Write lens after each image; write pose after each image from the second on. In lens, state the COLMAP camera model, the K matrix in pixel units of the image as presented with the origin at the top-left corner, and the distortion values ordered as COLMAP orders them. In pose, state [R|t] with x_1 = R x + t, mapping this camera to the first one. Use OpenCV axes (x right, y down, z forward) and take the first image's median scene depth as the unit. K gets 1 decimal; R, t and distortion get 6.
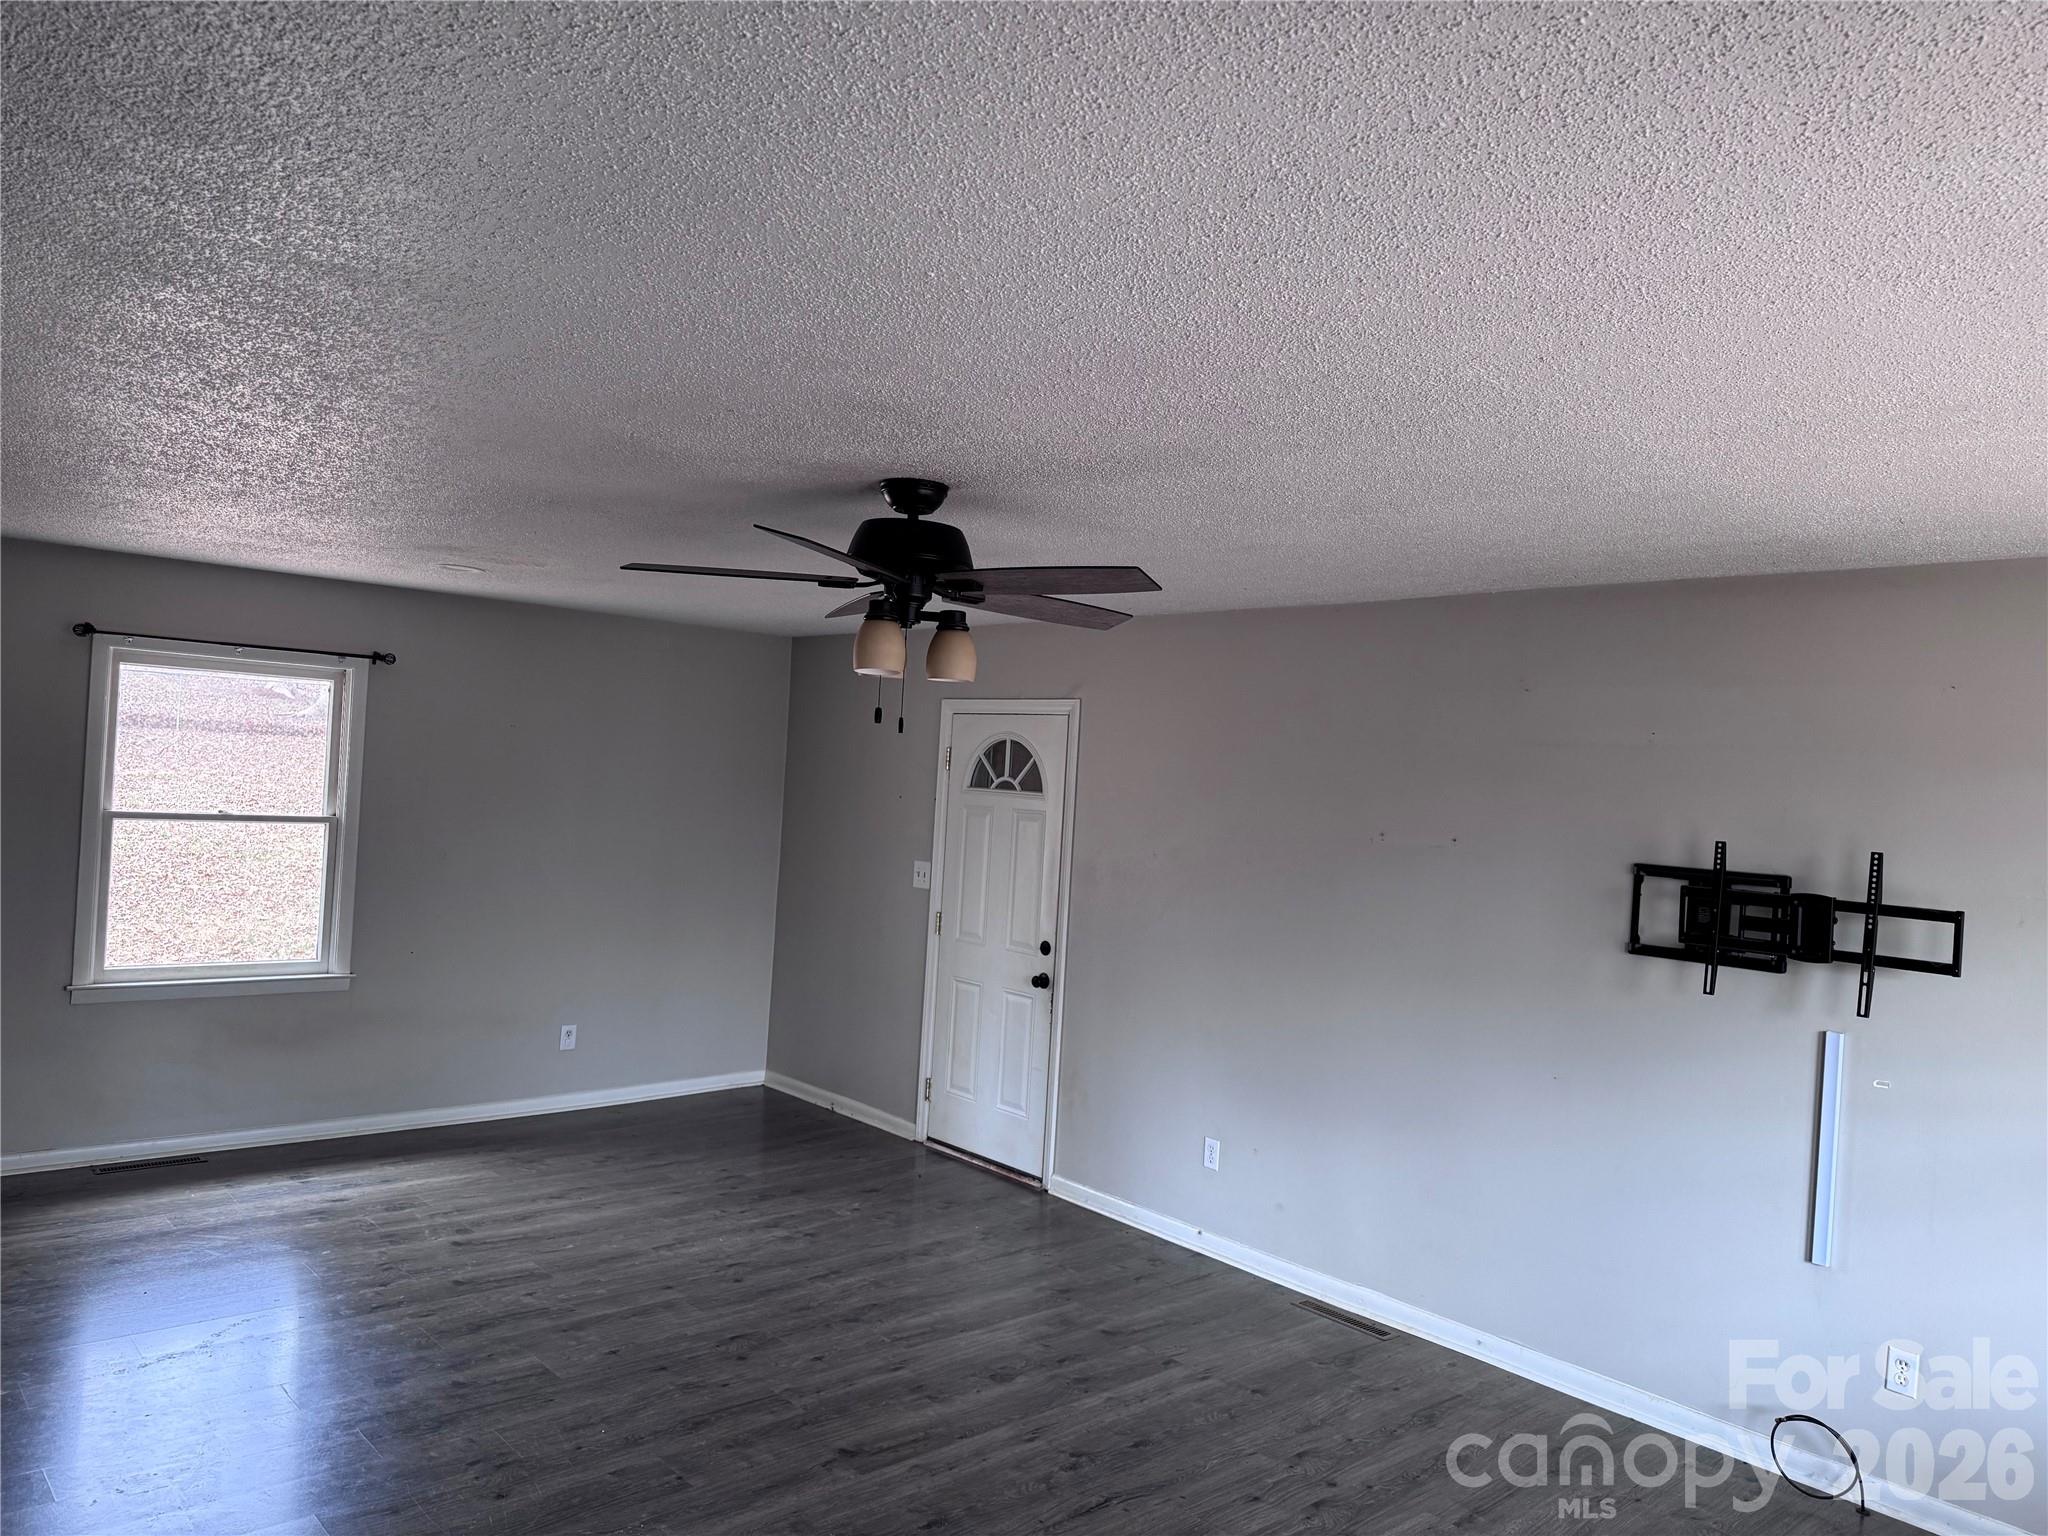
lens RADIAL K [[1430.9, 0, 1024.0], [0, 1430.9, 768.0], [0, 0, 1]] dist [0.084690, -0.097234]
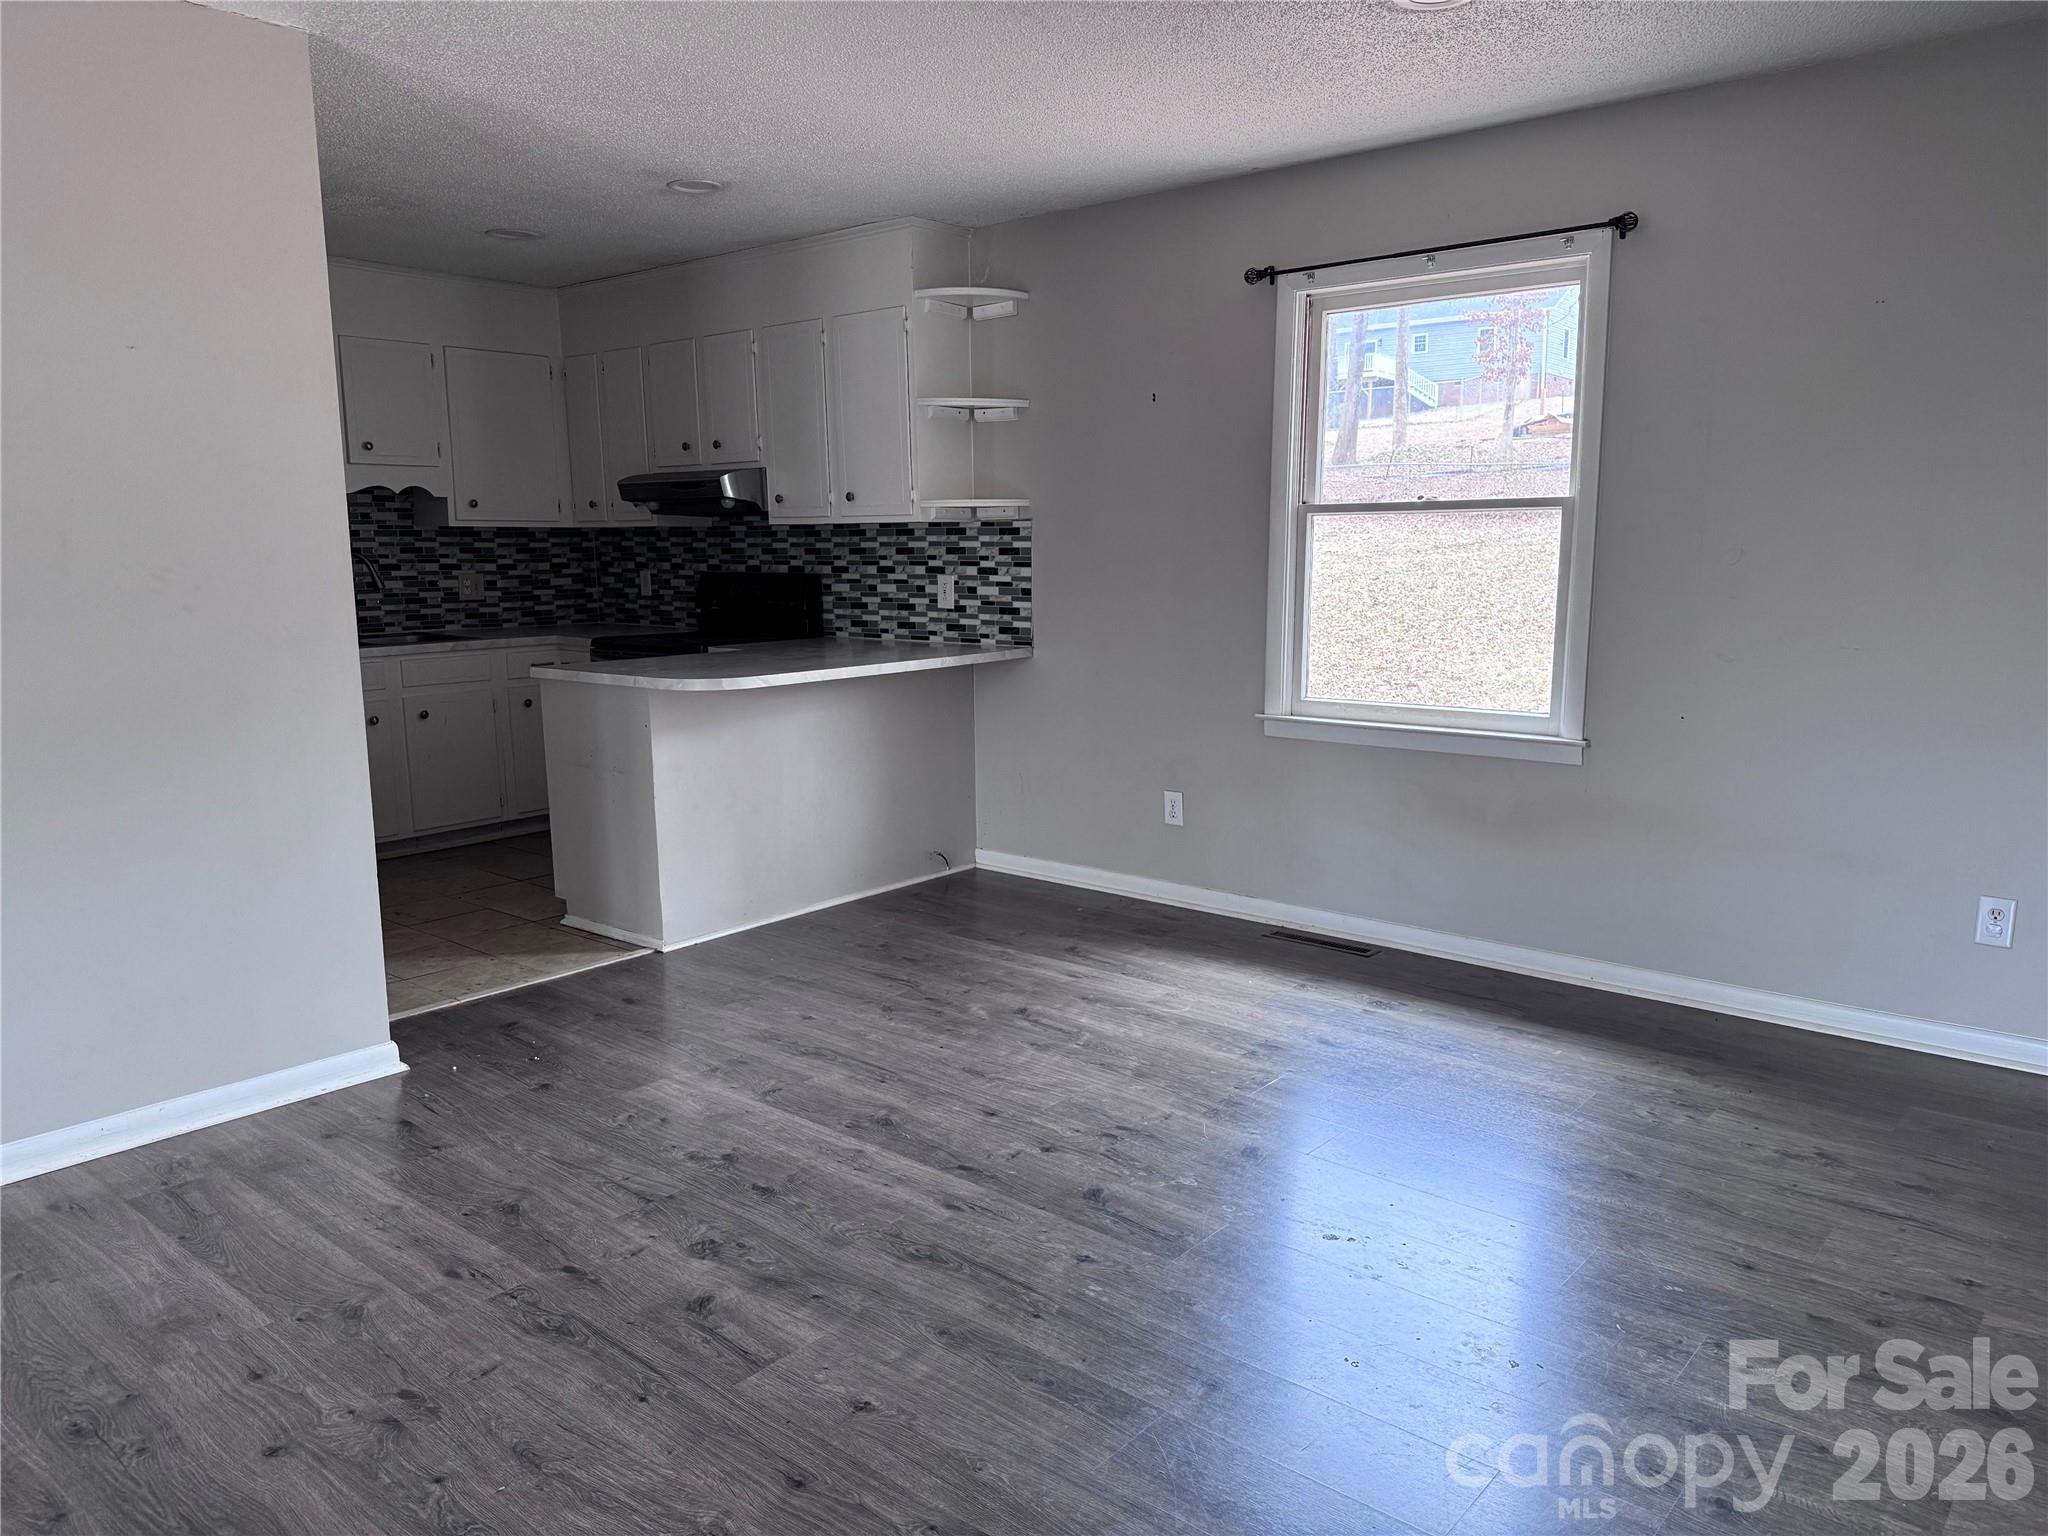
lens RADIAL K [[1430.9, 0, 1024.0], [0, 1430.9, 768.0], [0, 0, 1]] dist [0.084690, -0.097234]
pose [[0.147827, 0.095372, -0.984404, 0.151401], [0.019167, 0.994876, 0.099265, 0.093355], [0.988827, -0.033542, 0.145242, 0.721379]]
